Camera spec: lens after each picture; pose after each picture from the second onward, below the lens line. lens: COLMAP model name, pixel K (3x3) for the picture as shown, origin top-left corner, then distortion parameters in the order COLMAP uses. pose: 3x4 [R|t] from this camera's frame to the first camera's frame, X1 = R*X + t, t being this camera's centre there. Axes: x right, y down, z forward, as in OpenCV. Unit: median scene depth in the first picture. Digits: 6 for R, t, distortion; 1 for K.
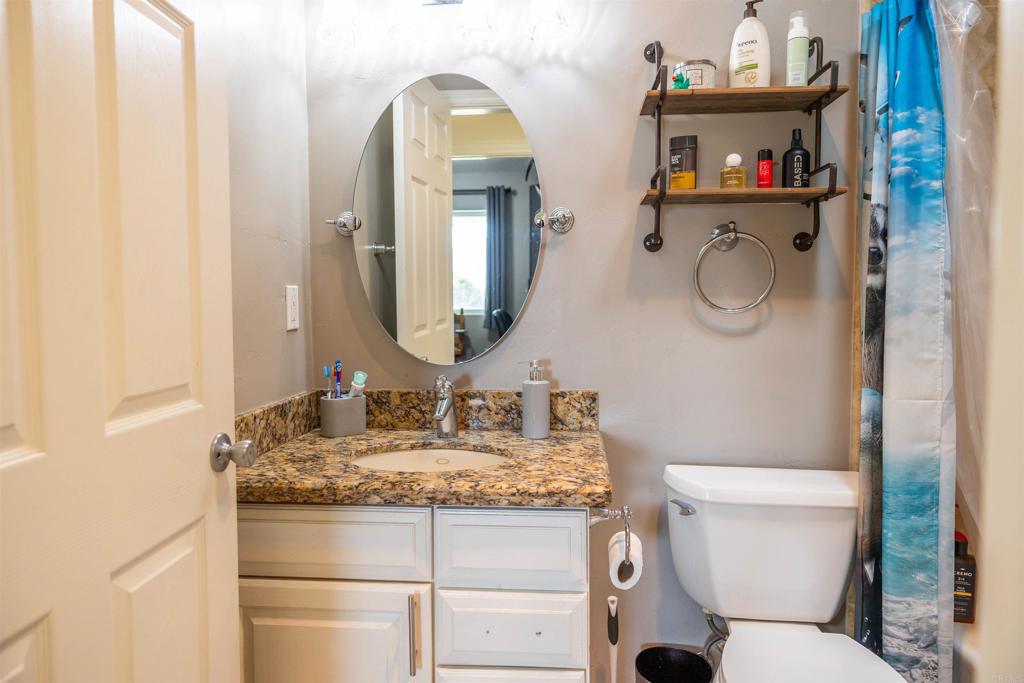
lens RADIAL K [[685.7, 0, 512.4], [0, 685.7, 339.3], [0, 0, 1]] dist [-0.008376, 0.018235]
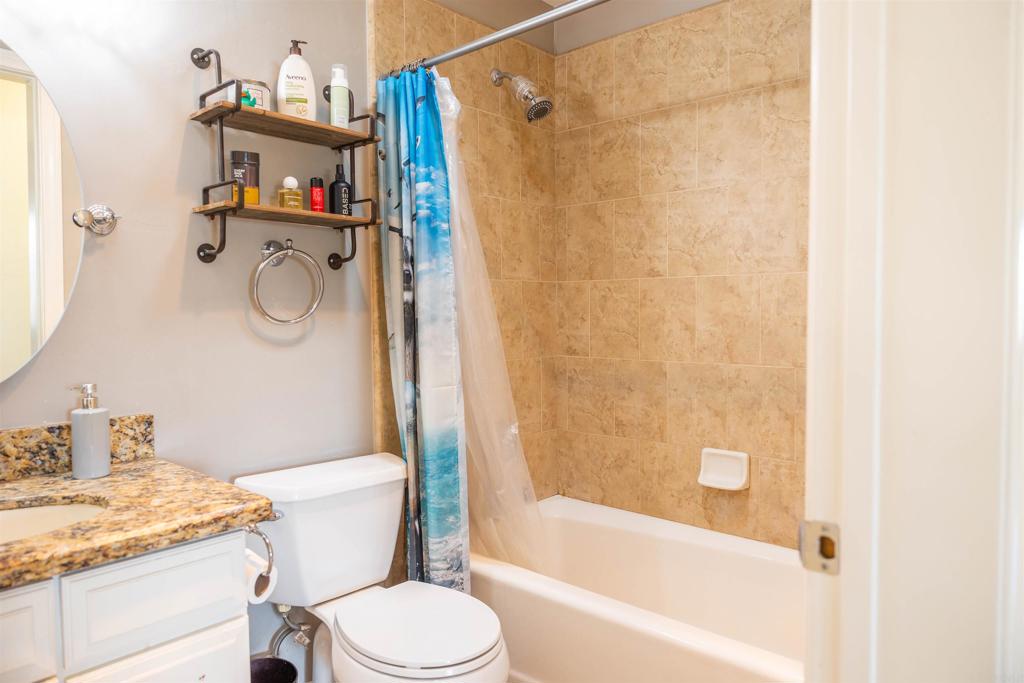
lens RADIAL K [[685.7, 0, 521.6], [0, 685.7, 338.8], [0, 0, 1]] dist [-0.008376, 0.018235]
pose [[0.591369, -0.035103, 0.805637, -0.371244], [0.048596, 0.998788, 0.007847, -0.007421], [-0.804936, 0.034510, 0.592358, 0.083609]]
